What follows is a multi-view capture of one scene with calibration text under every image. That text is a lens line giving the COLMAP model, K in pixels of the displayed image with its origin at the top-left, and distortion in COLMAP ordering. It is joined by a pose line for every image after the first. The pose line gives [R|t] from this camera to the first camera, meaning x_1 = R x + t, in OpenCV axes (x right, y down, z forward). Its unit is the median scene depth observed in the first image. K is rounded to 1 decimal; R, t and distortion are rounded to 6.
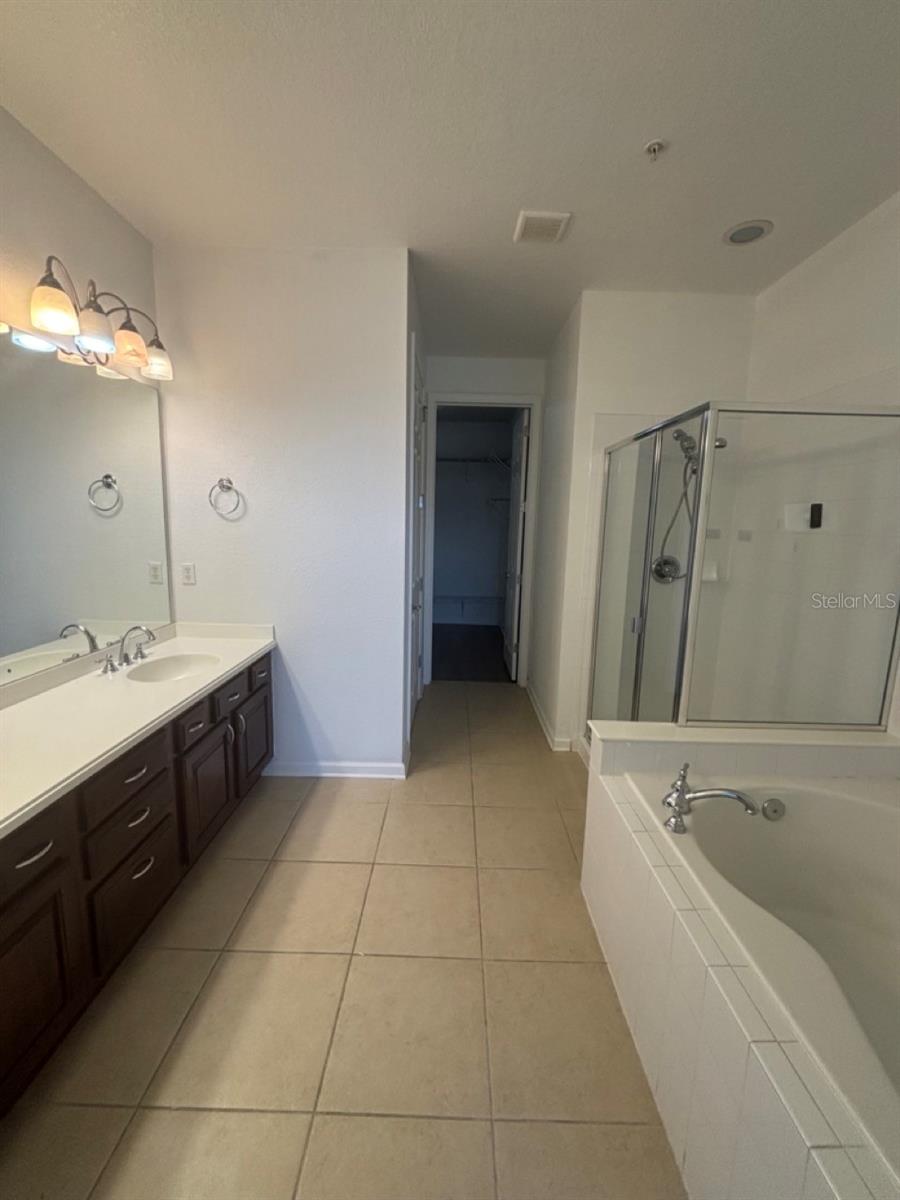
lens RADIAL K [[485.6, 0, 450.9], [0, 485.6, 594.2], [0, 0, 1]] dist [0.000263, -0.000067]
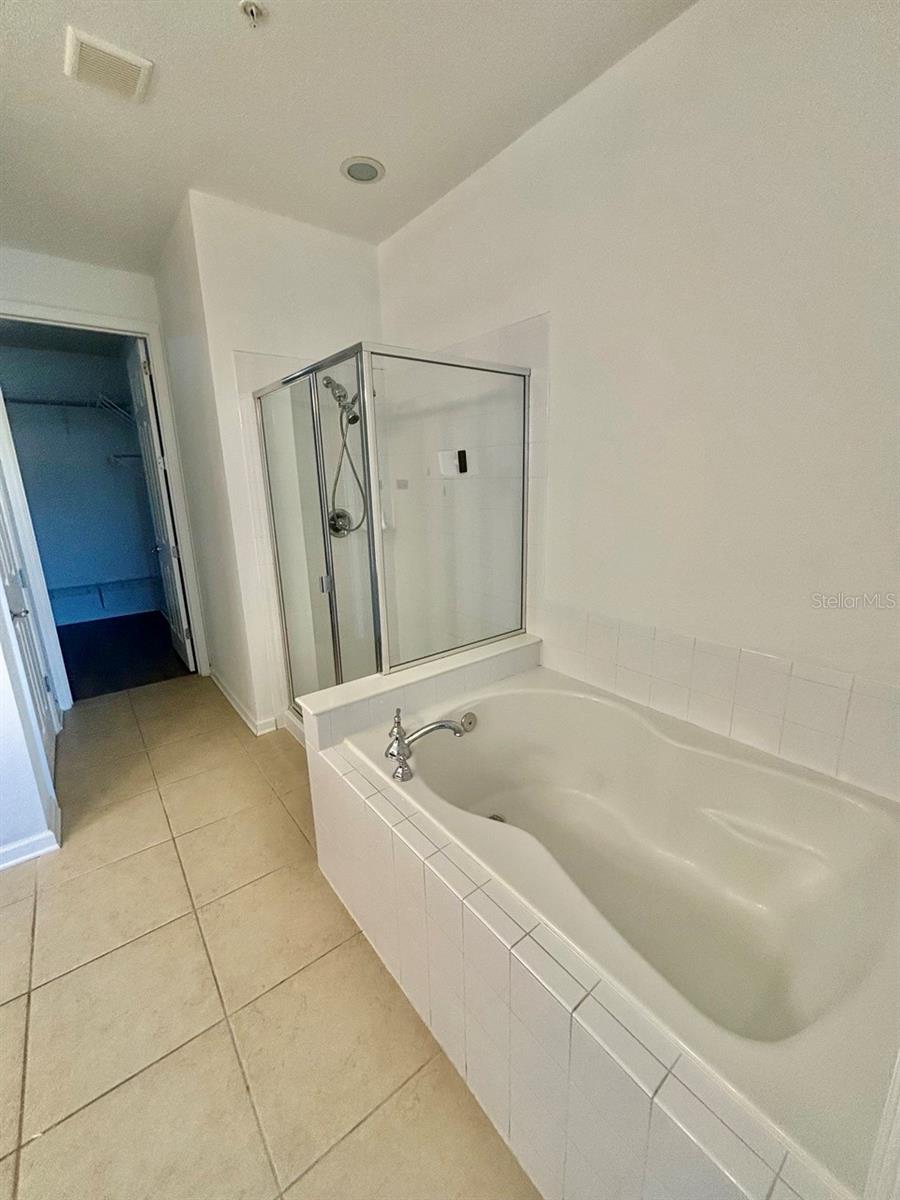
lens RADIAL K [[485.6, 0, 450.9], [0, 485.6, 594.2], [0, 0, 1]] dist [0.000263, -0.000067]
pose [[0.782741, -0.189392, 0.592830, 0.007536], [0.138457, 0.981691, 0.130811, -0.008188], [-0.606751, -0.020310, 0.794633, 0.100115]]
